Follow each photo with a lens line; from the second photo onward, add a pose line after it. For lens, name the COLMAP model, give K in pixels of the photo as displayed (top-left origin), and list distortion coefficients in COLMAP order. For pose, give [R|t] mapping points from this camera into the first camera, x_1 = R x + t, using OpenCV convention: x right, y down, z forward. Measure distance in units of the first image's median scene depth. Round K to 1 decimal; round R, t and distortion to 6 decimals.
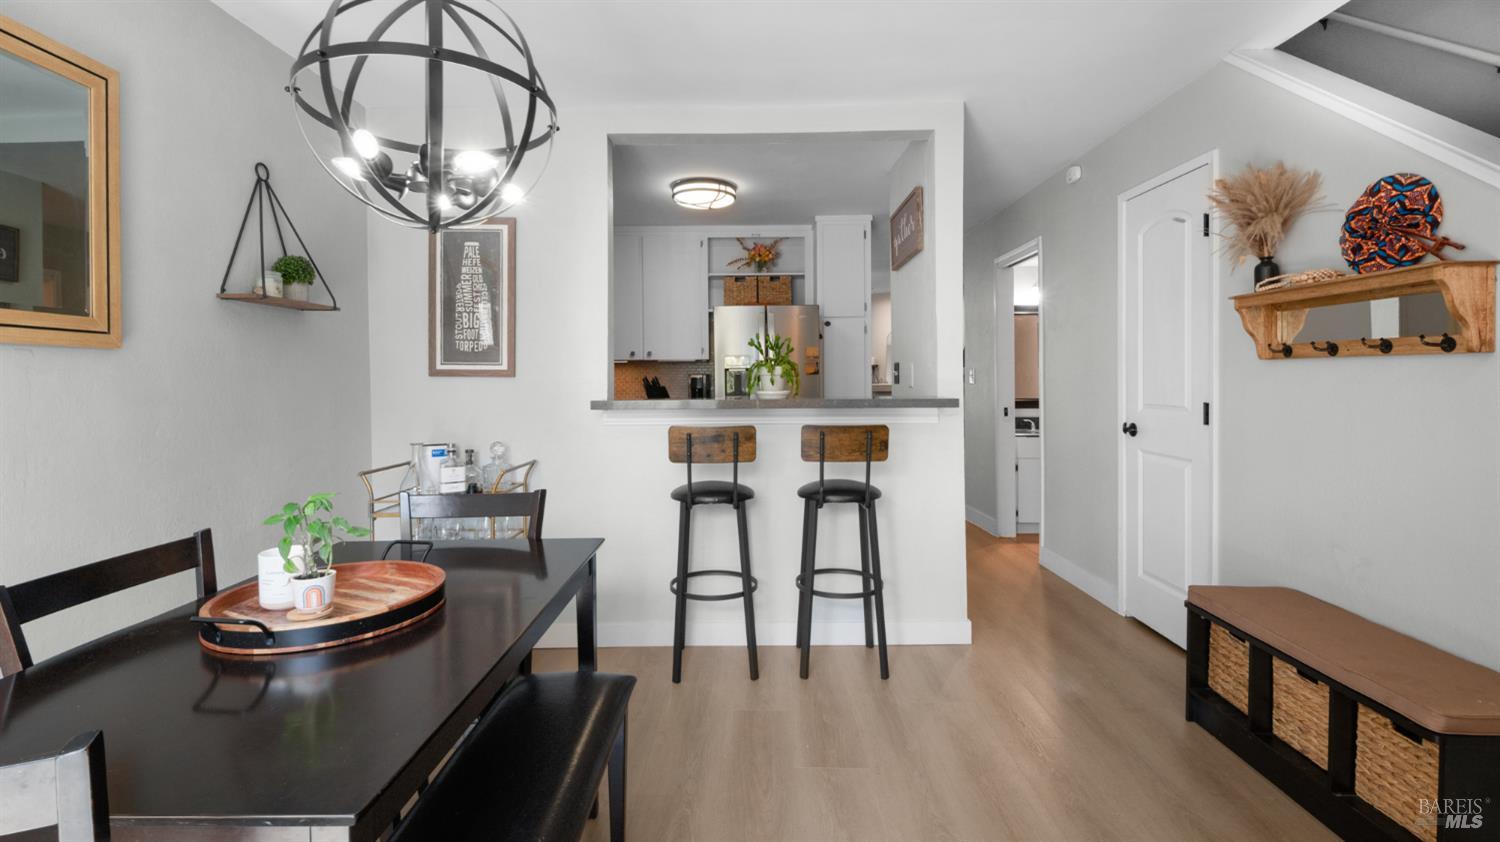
lens RADIAL K [[708.6, 0, 782.5], [0, 708.6, 383.4], [0, 0, 1]] dist [0.000754, -0.001510]
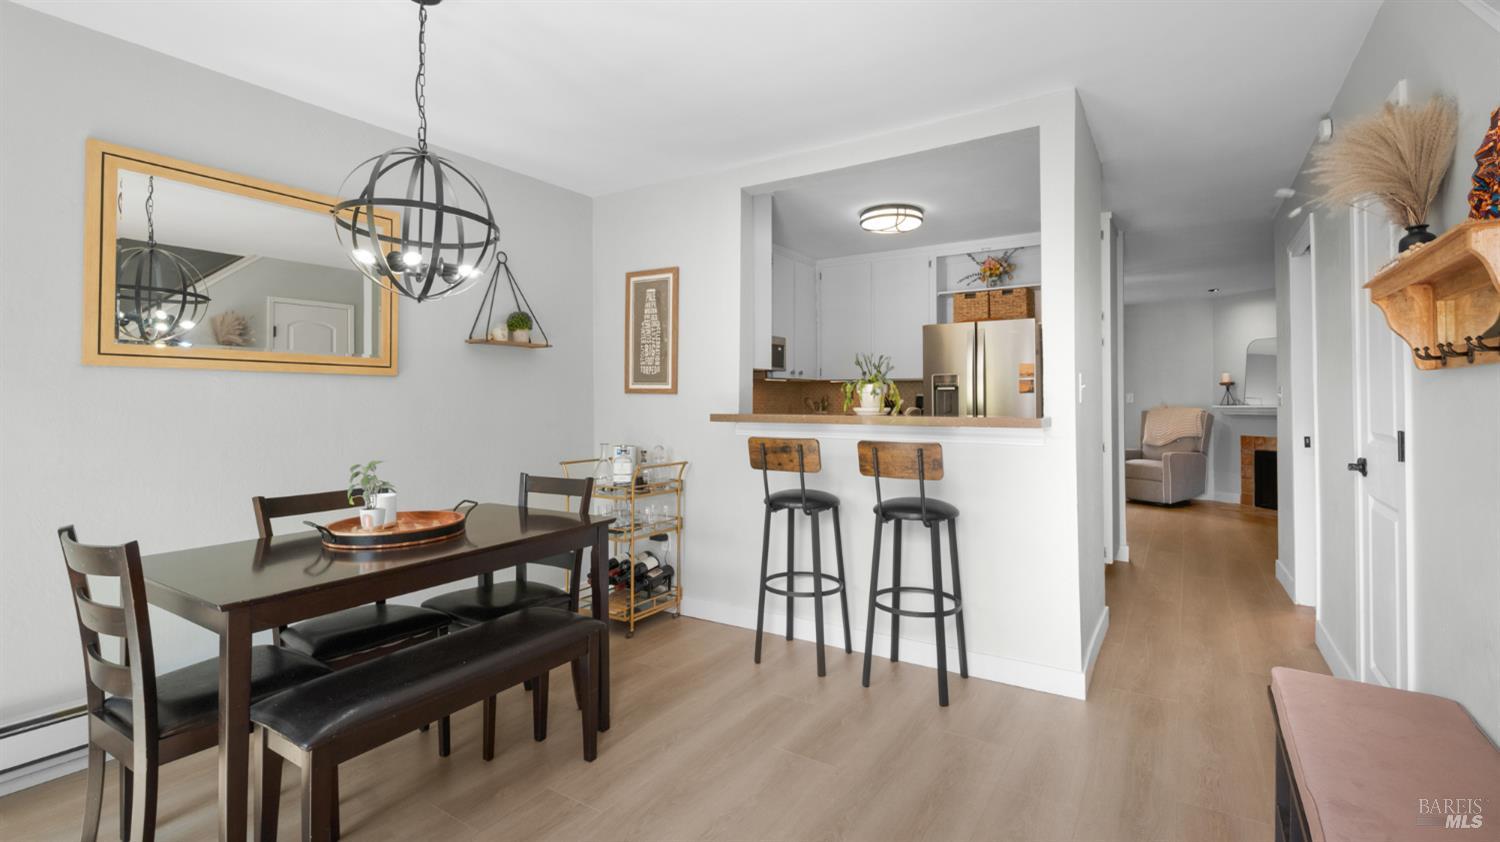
lens RADIAL K [[708.6, 0, 755.2], [0, 708.6, 390.8], [0, 0, 1]] dist [0.000754, -0.001510]
pose [[0.833505, -0.001684, -0.552509, 0.432453], [-0.007269, 0.999875, -0.014013, 0.001510], [0.552464, 0.015696, 0.833389, 0.038086]]
